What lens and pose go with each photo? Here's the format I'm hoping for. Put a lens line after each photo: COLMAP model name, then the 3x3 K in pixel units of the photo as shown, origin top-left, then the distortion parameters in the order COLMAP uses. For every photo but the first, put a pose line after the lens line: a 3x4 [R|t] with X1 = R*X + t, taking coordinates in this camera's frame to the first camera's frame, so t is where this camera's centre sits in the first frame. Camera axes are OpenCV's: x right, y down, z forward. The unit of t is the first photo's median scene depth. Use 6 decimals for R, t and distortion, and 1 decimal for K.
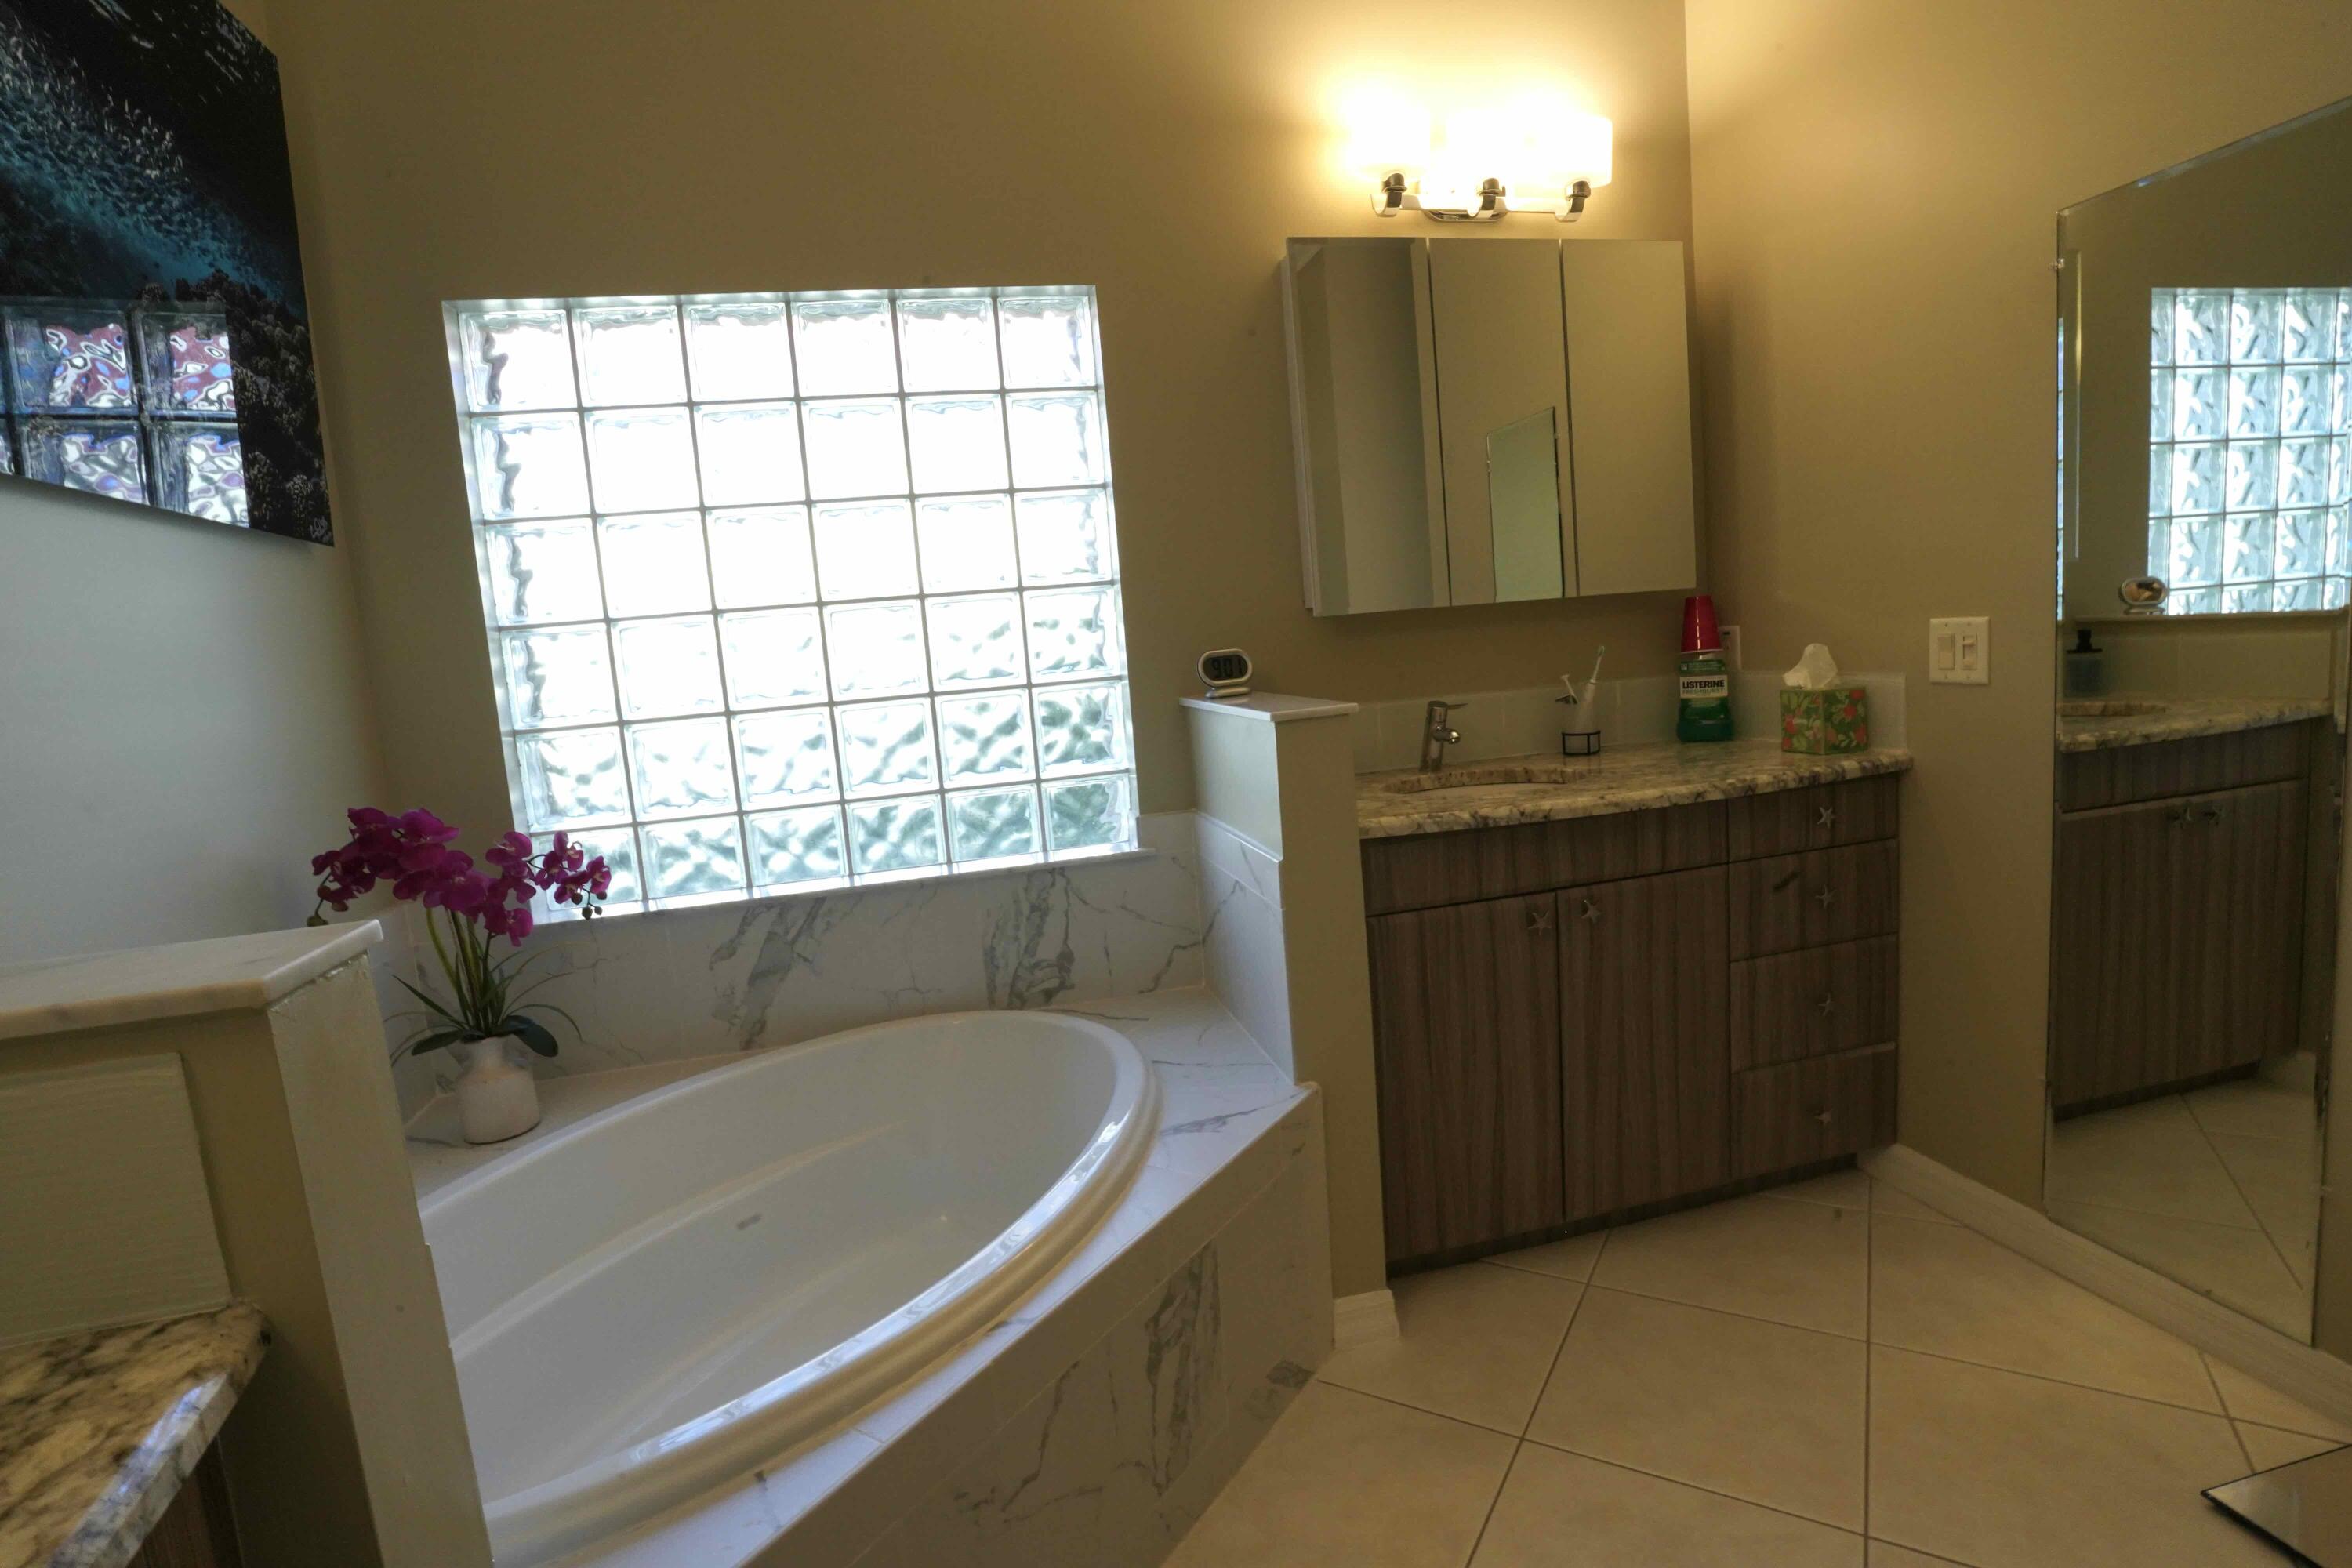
lens RADIAL K [[1152.2, 0, 1176.0], [0, 1152.2, 784.0], [0, 0, 1]] dist [-0.058313, -0.000138]
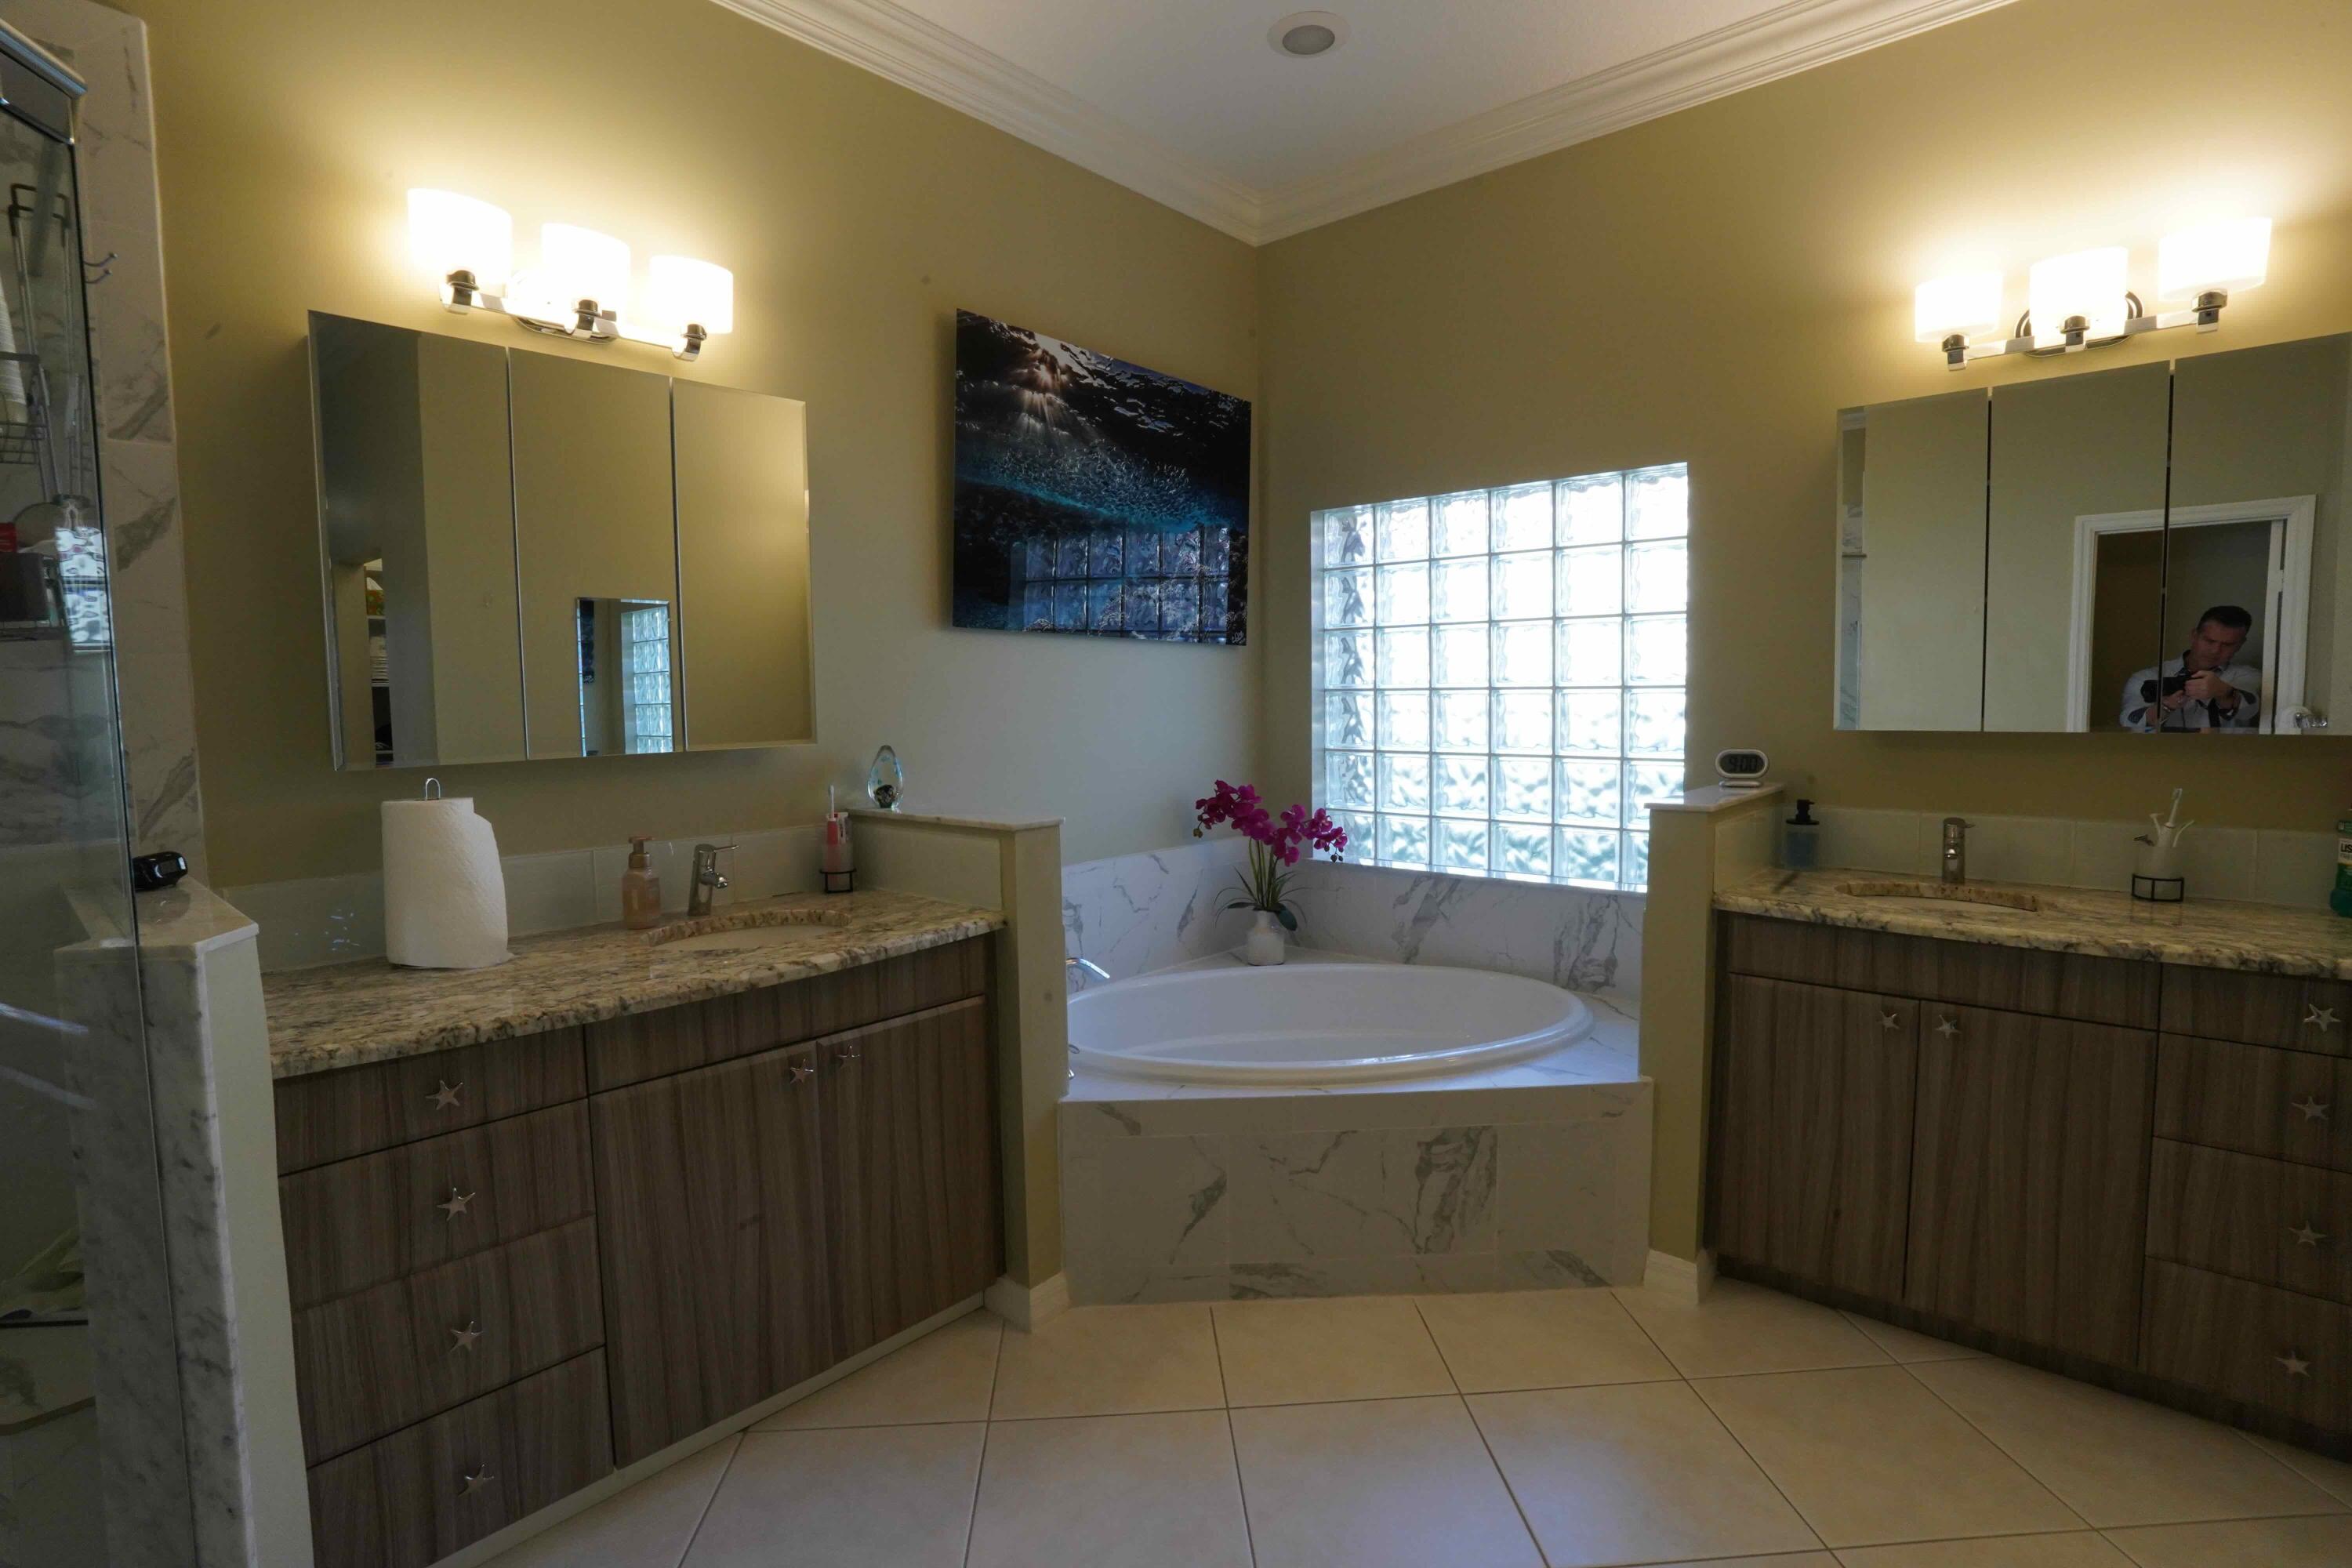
lens RADIAL K [[1160.1, 0, 1176.0], [0, 1160.1, 784.0], [0, 0, 1]] dist [-0.000092, -0.000027]
pose [[0.577818, 0.137143, -0.804561, 0.751388], [-0.137568, 0.988043, 0.069620, -0.088232], [0.804488, 0.070454, 0.589775, -0.246314]]
